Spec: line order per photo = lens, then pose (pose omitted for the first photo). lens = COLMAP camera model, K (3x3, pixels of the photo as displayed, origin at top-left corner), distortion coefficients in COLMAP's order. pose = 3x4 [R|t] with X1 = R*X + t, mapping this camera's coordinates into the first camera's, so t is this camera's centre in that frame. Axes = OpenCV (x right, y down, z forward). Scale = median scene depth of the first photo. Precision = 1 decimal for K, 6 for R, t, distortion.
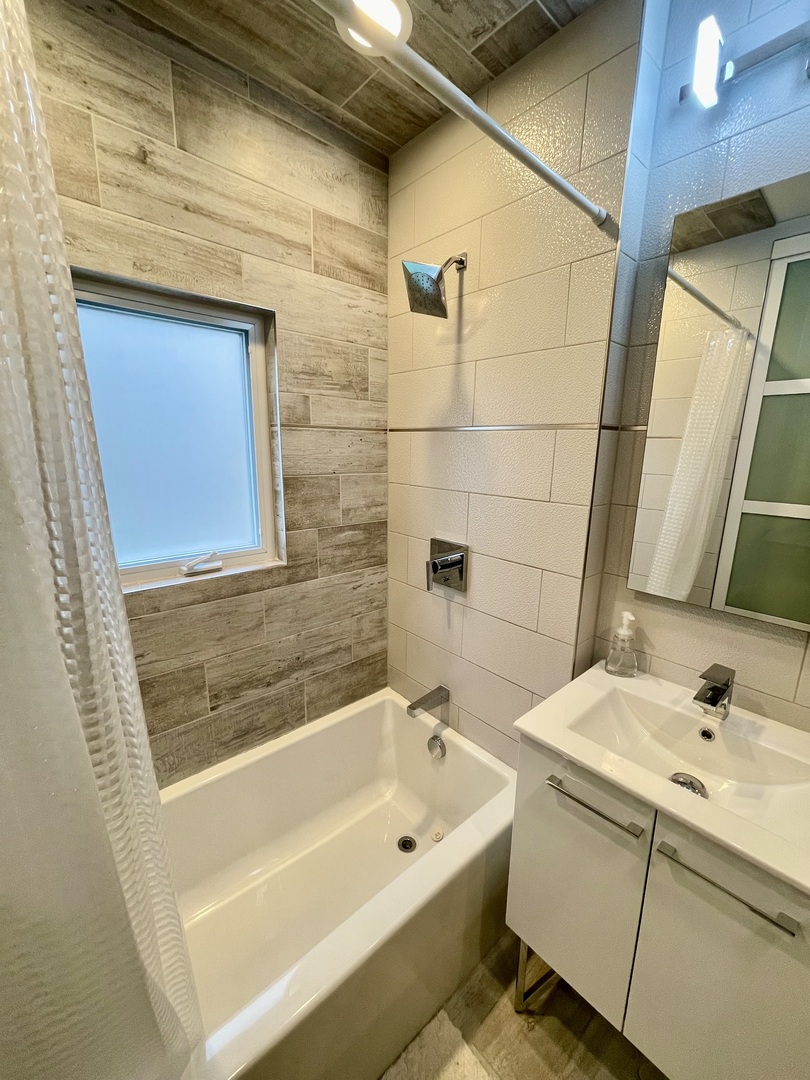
lens RADIAL K [[437.1, 0, 406.7], [0, 437.1, 541.3], [0, 0, 1]] dist [-0.002956, 0.001252]
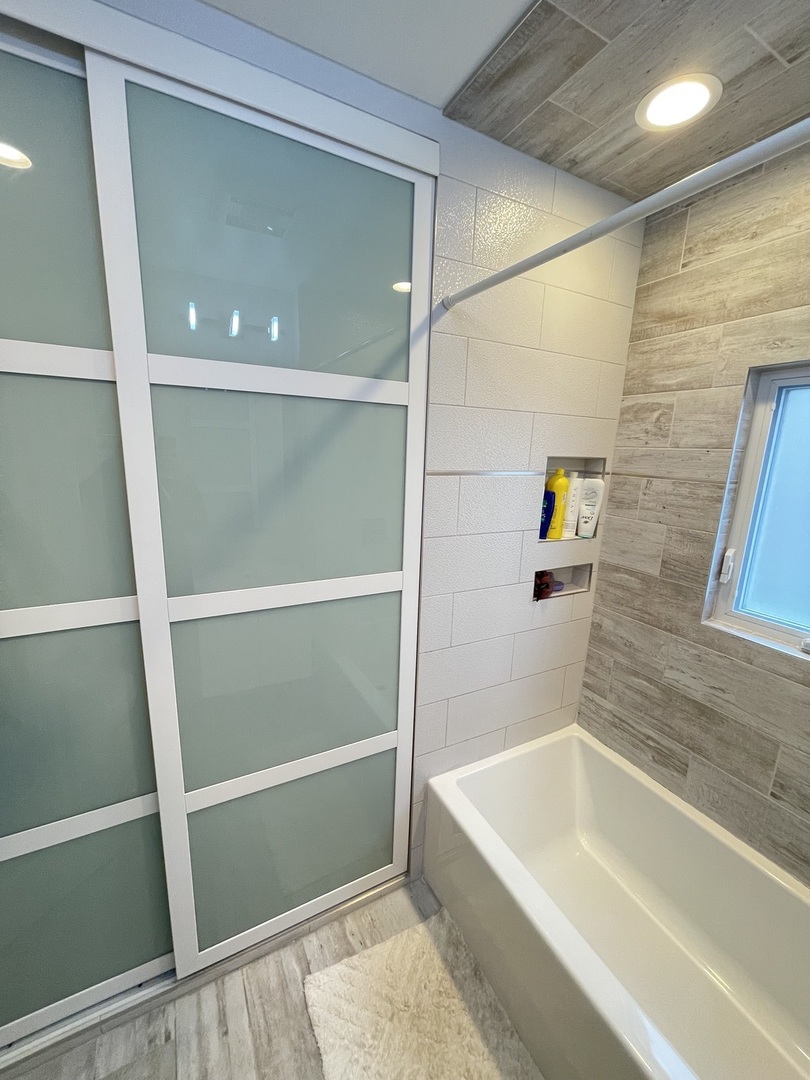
lens RADIAL K [[437.1, 0, 404.3], [0, 437.1, 538.0], [0, 0, 1]] dist [-0.002956, 0.001252]
pose [[-0.237928, 0.174785, -0.955427, 0.530590], [-0.244501, 0.941220, 0.233074, -0.151450], [0.940005, 0.289058, -0.181208, 0.284808]]
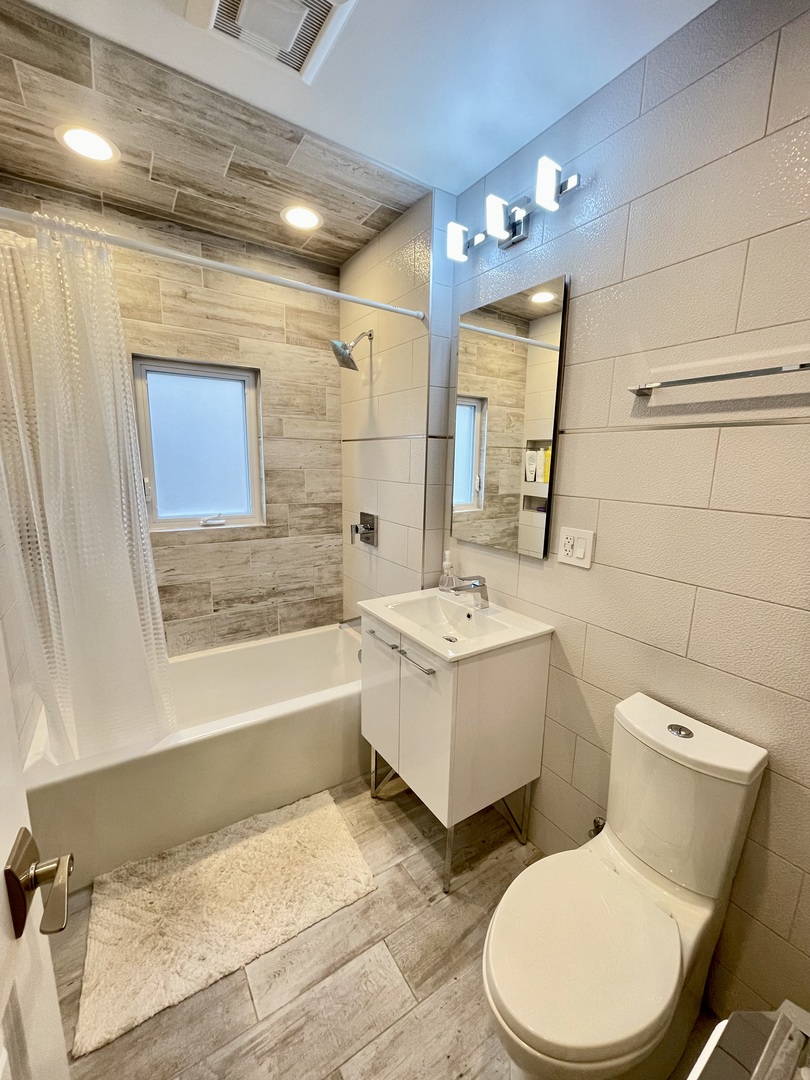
lens RADIAL K [[437.1, 0, 402.8], [0, 437.1, 539.1], [0, 0, 1]] dist [-0.002956, 0.001252]
pose [[0.988301, 0.029807, -0.149573, 0.484781], [-0.035464, 0.998748, -0.035295, 0.152983], [0.148334, 0.040186, 0.988120, -0.514356]]
